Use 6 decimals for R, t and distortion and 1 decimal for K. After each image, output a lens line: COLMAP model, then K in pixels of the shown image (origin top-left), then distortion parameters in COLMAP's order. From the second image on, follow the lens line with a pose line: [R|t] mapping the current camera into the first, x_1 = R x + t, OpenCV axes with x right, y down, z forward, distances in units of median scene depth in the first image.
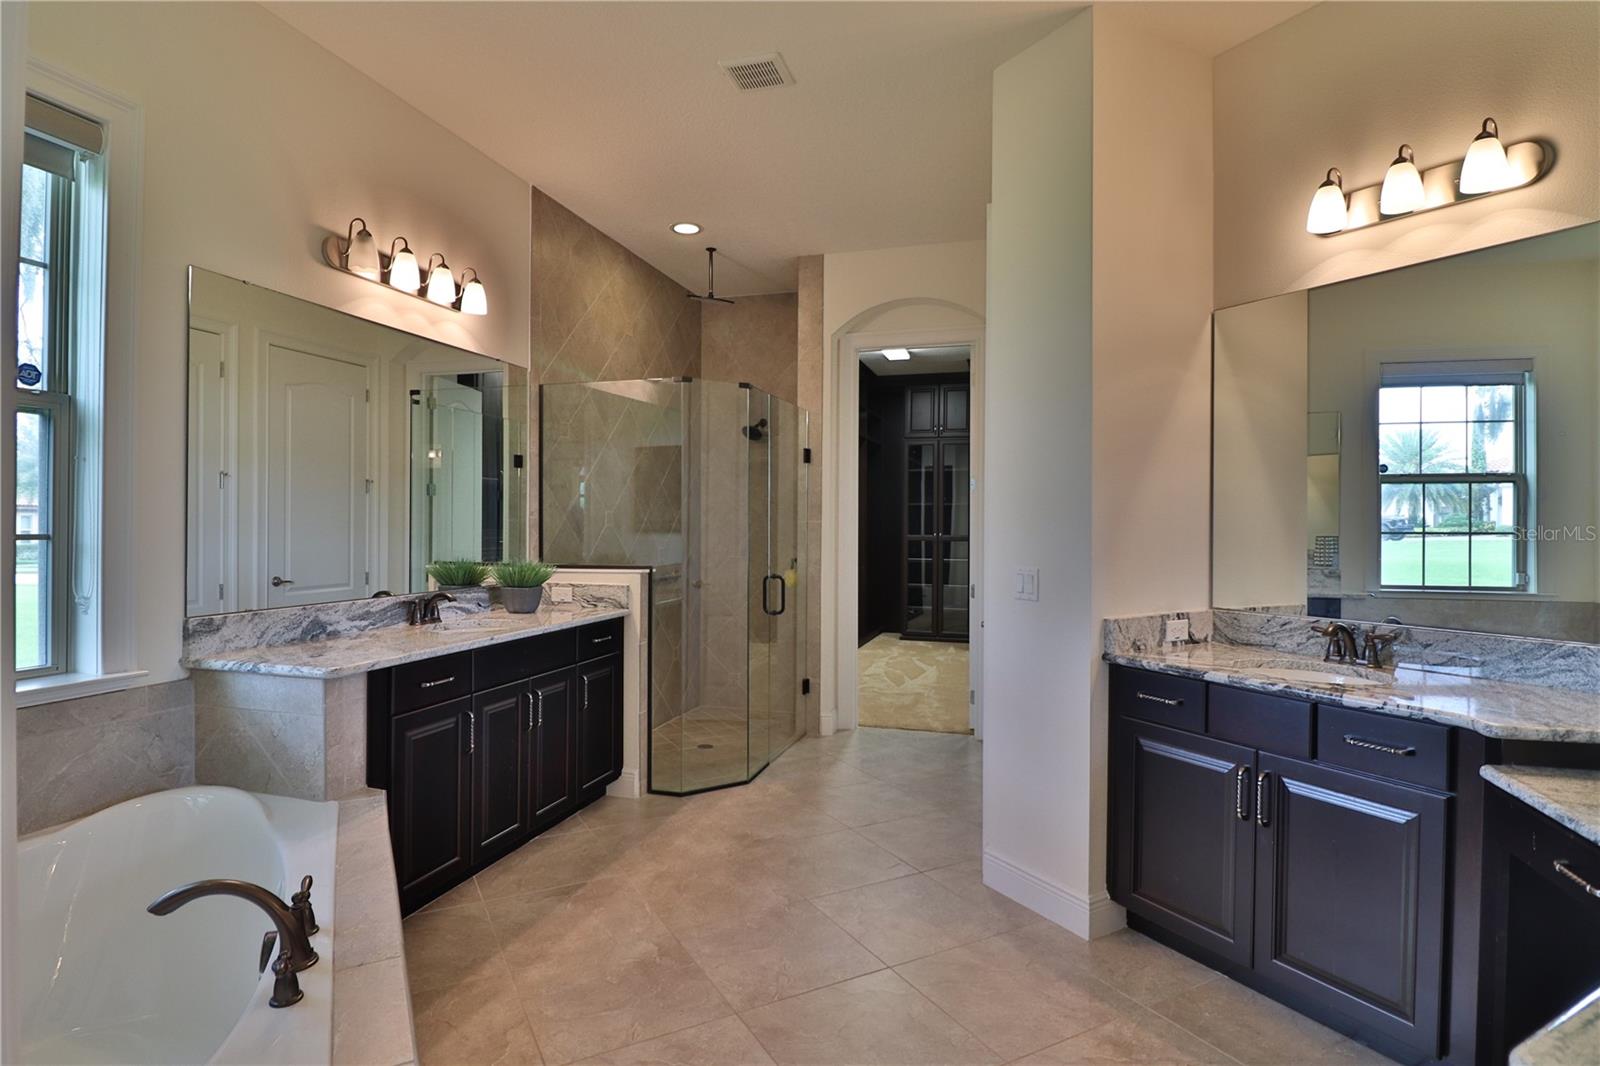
lens RADIAL K [[824.9, 0, 800.8], [0, 824.9, 527.4], [0, 0, 1]] dist [-0.014486, -0.008814]
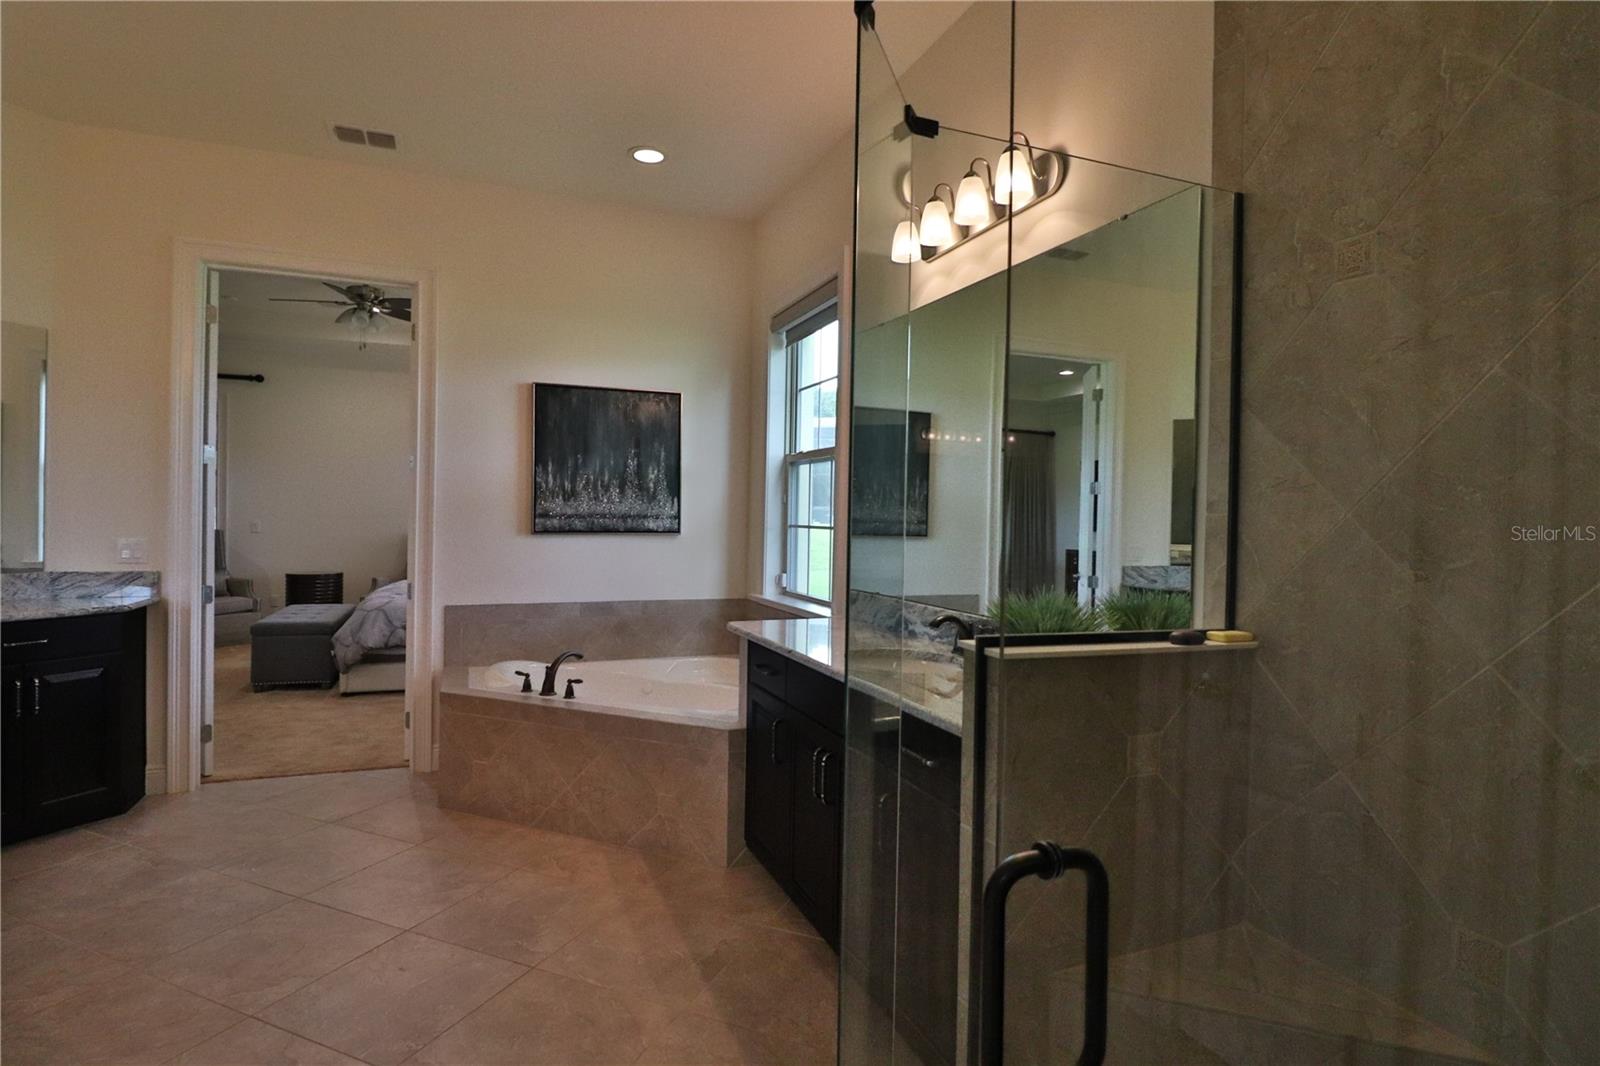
lens RADIAL K [[824.9, 0, 802.4], [0, 824.9, 529.0], [0, 0, 1]] dist [-0.014486, -0.008814]
pose [[-0.786013, -0.009204, -0.618142, 0.158244], [-0.019867, 0.999749, 0.010376, -0.005075], [0.617891, 0.020436, -0.785998, 1.727573]]
